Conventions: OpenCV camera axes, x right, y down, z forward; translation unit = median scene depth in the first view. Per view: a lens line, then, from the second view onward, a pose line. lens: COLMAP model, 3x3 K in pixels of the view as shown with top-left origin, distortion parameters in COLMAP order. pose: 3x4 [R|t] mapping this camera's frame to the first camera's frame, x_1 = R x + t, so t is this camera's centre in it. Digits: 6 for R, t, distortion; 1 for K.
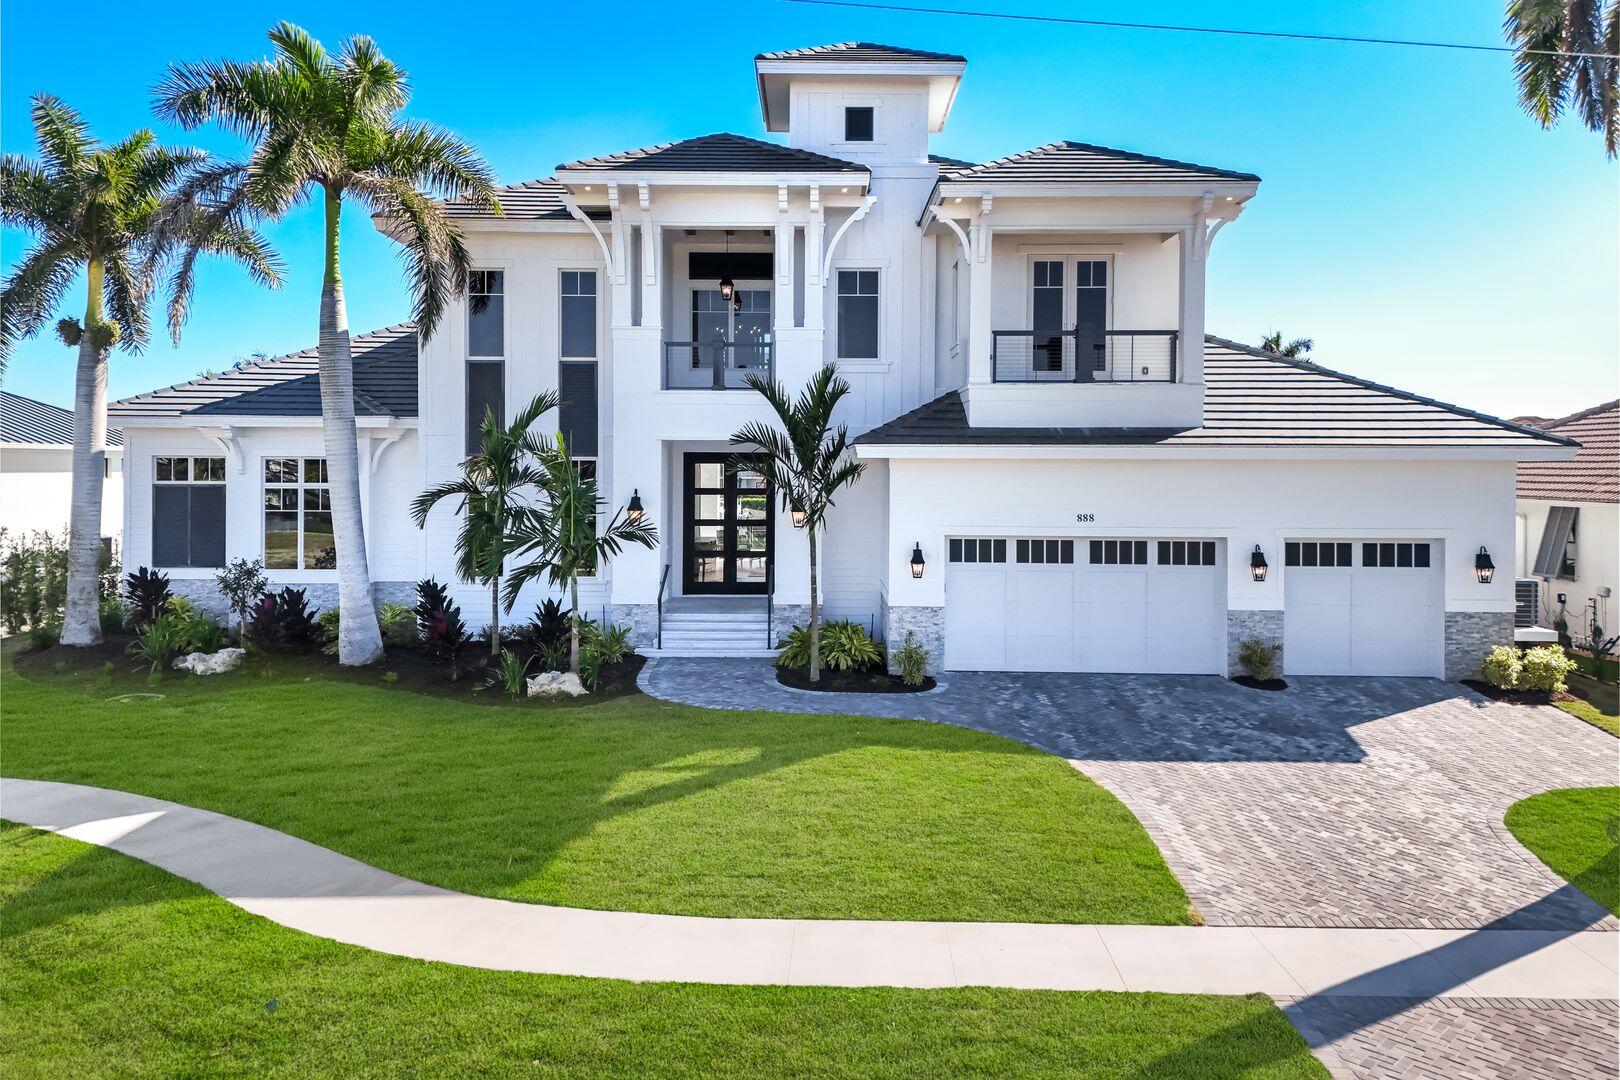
lens RADIAL K [[1138.6, 0, 809.0], [0, 1138.6, 539.3], [0, 0, 1]] dist [0.054110, -0.000553]
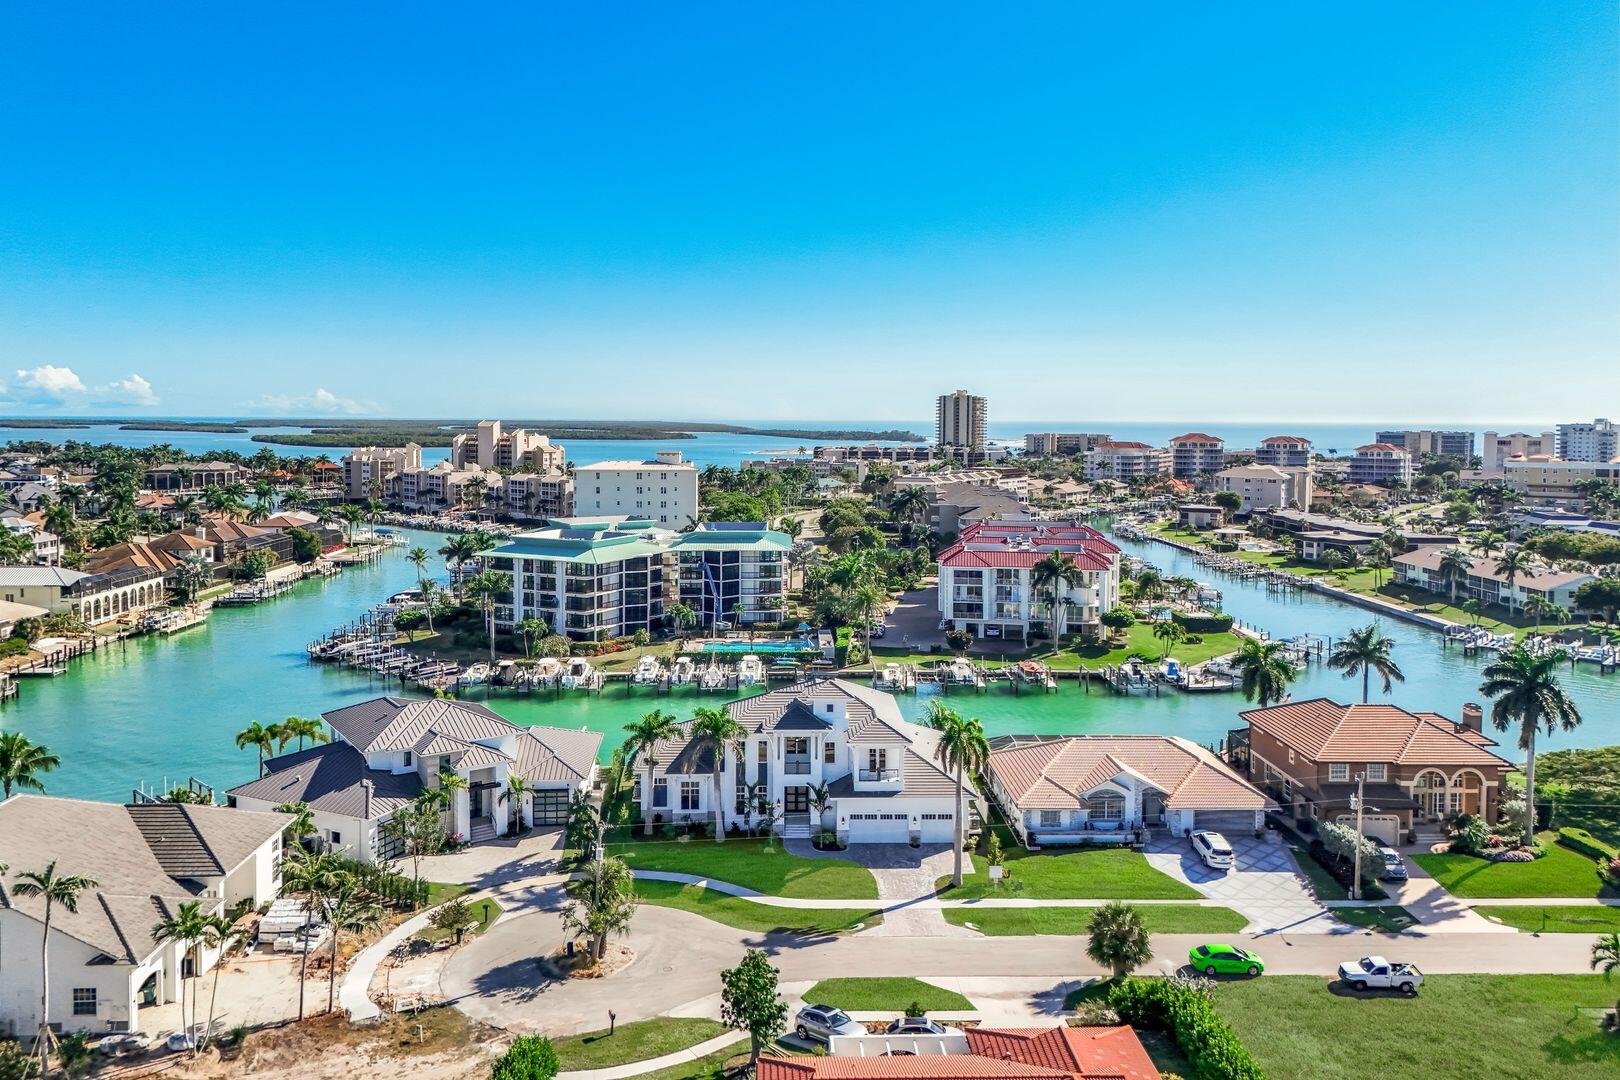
lens RADIAL K [[1138.6, 0, 811.3], [0, 1138.6, 540.9], [0, 0, 1]] dist [0.054110, -0.000553]
pose [[0.999308, -0.003436, 0.037030, -0.196287], [0.001777, 0.998998, 0.044727, -1.280467], [-0.037146, -0.044630, 0.998313, -3.470710]]
